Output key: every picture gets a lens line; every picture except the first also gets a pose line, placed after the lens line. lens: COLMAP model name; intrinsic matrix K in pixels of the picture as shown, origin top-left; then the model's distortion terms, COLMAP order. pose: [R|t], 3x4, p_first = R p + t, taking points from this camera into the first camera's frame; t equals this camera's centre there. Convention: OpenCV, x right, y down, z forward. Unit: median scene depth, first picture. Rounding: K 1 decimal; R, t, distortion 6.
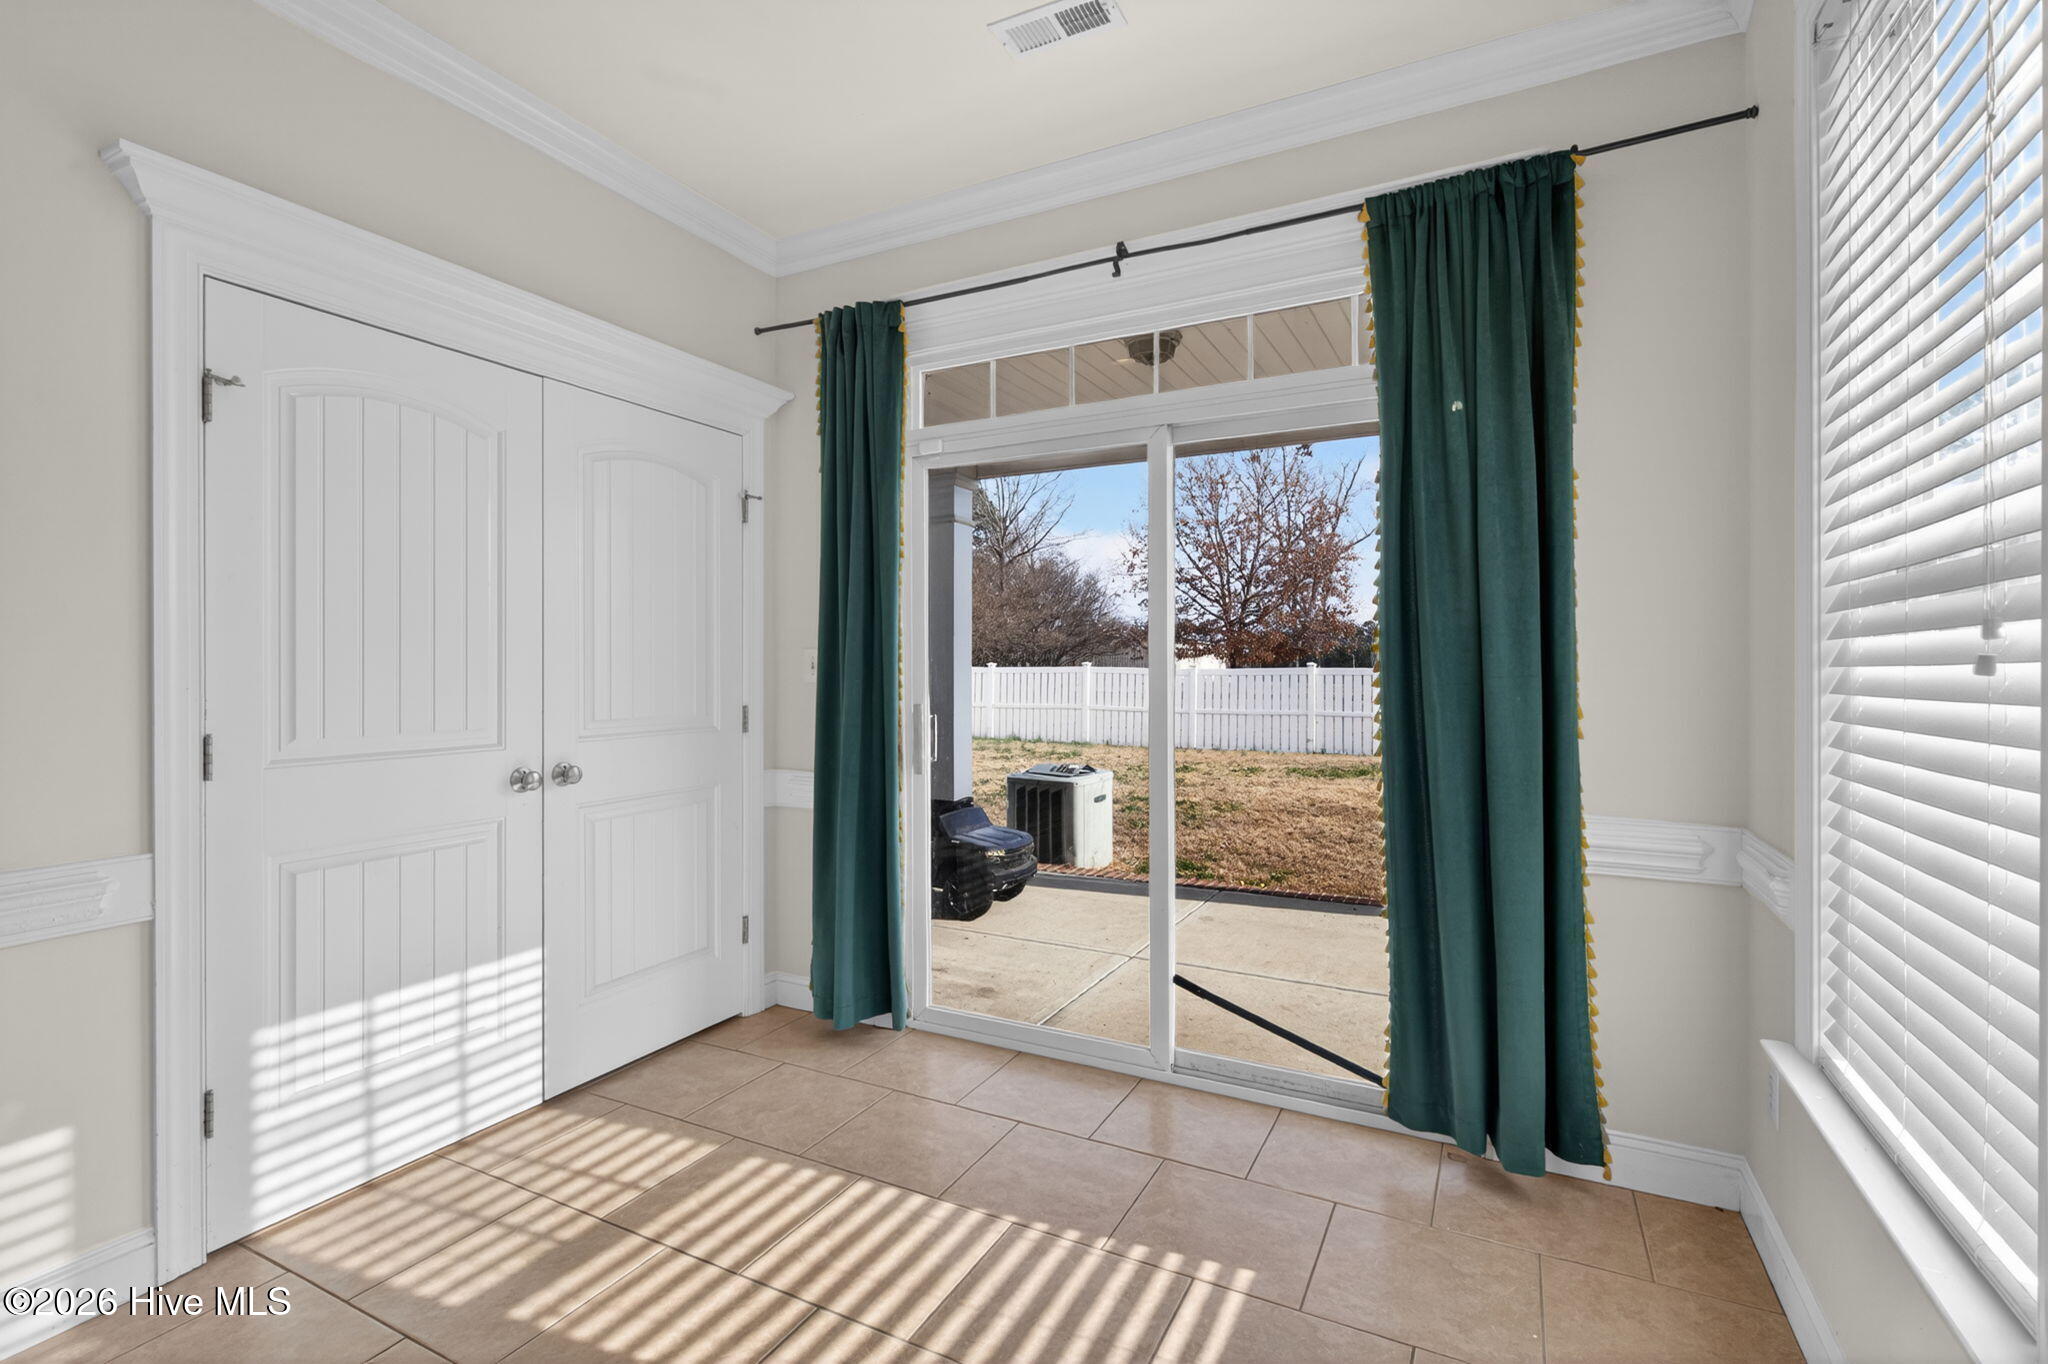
lens RADIAL K [[948.2, 0, 1024.0], [0, 948.2, 665.4], [0, 0, 1]] dist [0.019442, 0.000060]
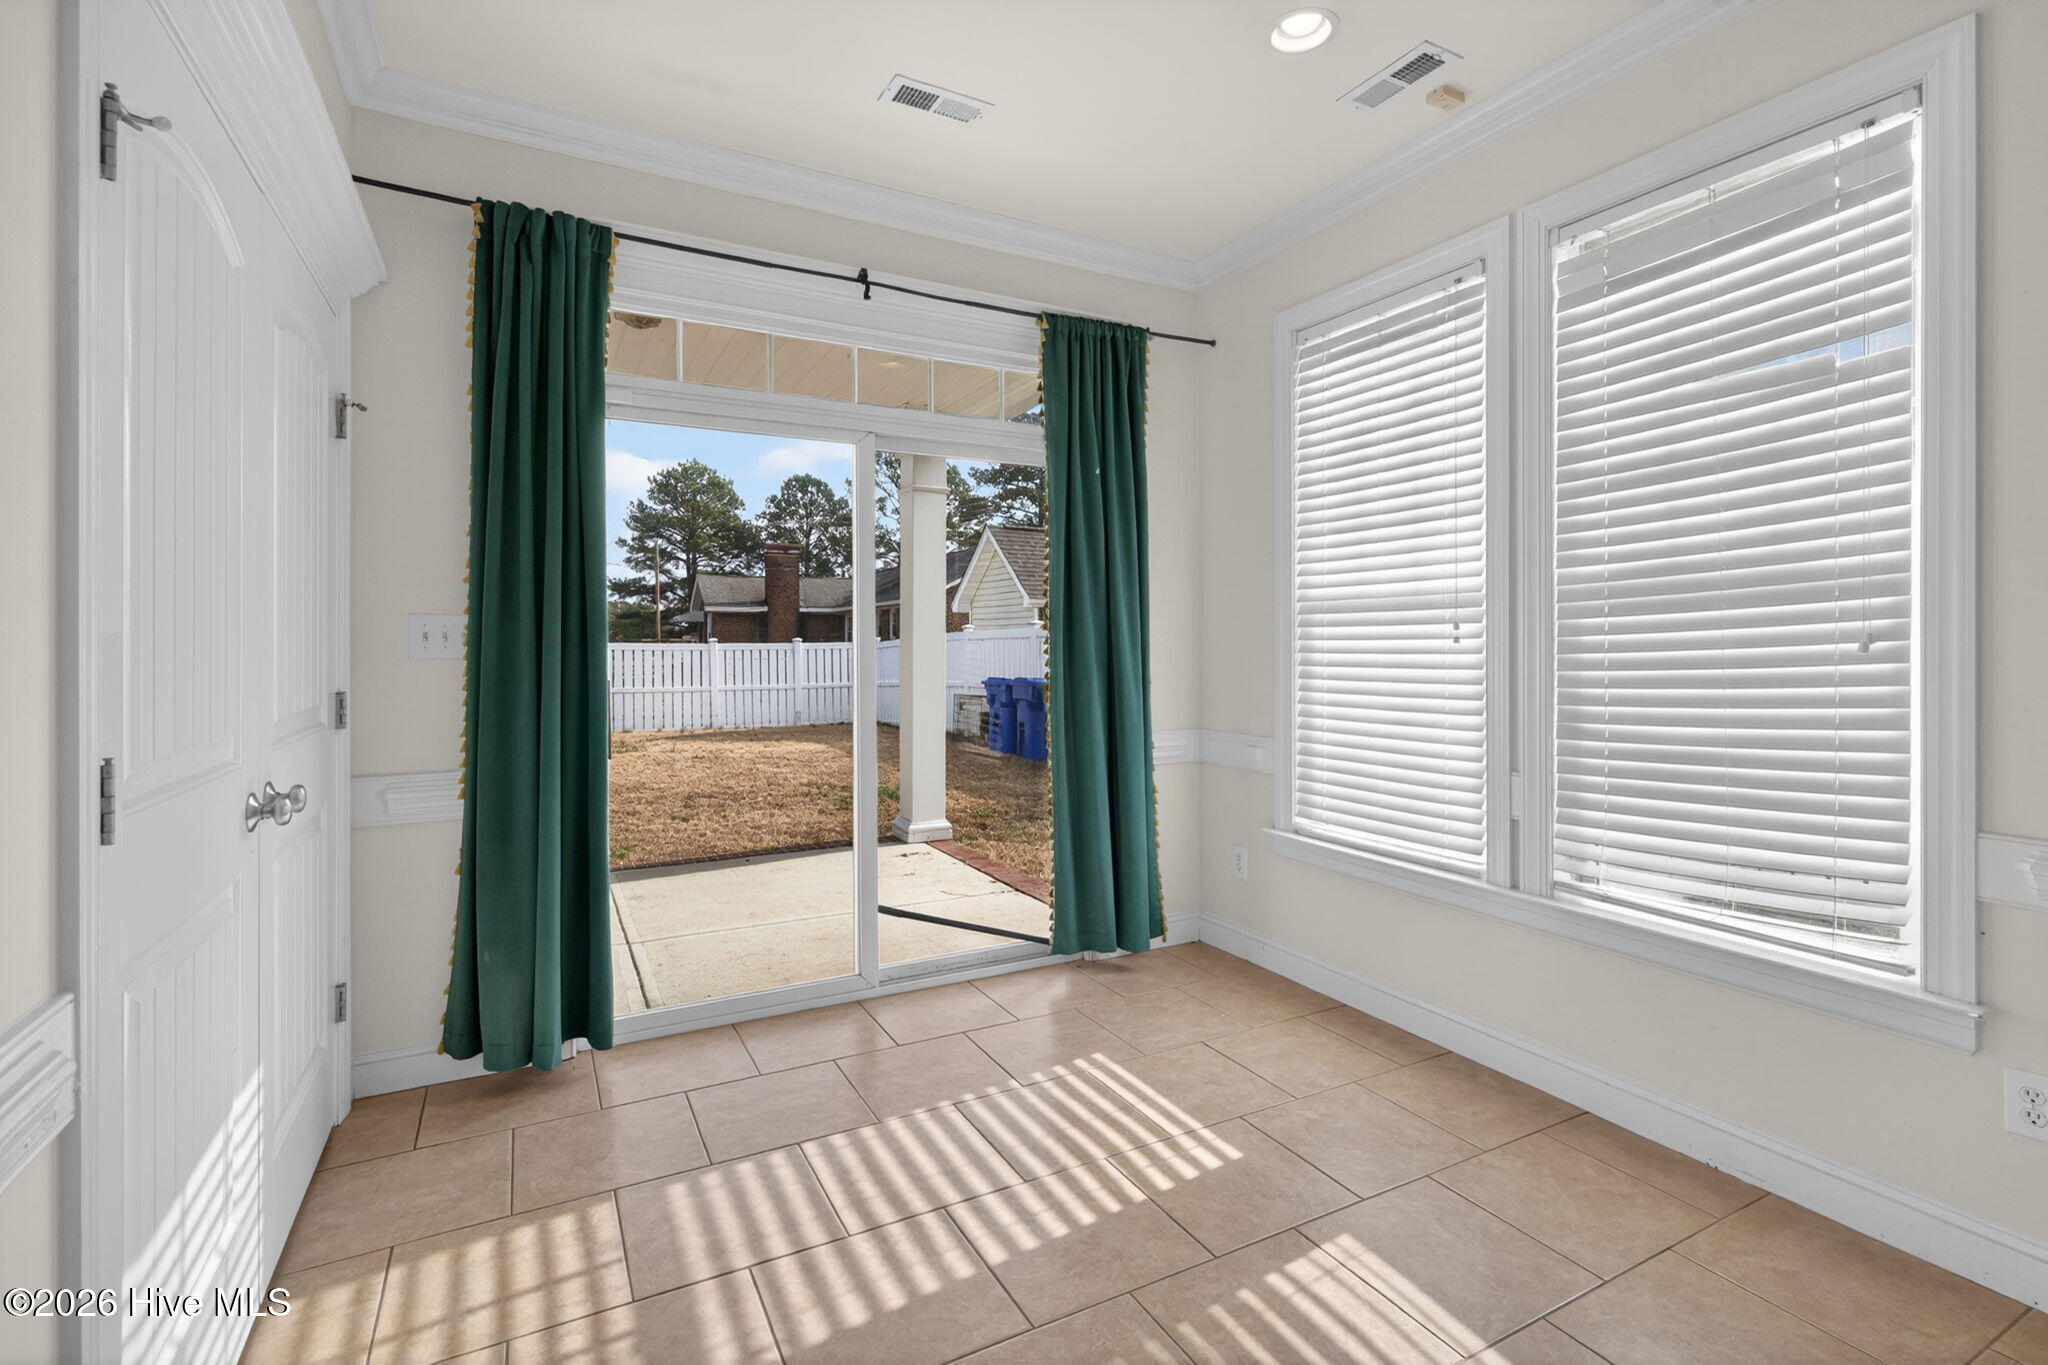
lens RADIAL K [[938.9, 0, 1035.5], [0, 938.9, 665.5], [0, 0, 1]] dist [0.002120, 0.000024]
pose [[0.565072, -0.017380, 0.824859, -0.811460], [0.002029, 0.999804, 0.019676, 0.007859], [-0.825039, -0.009444, 0.564996, 0.221092]]
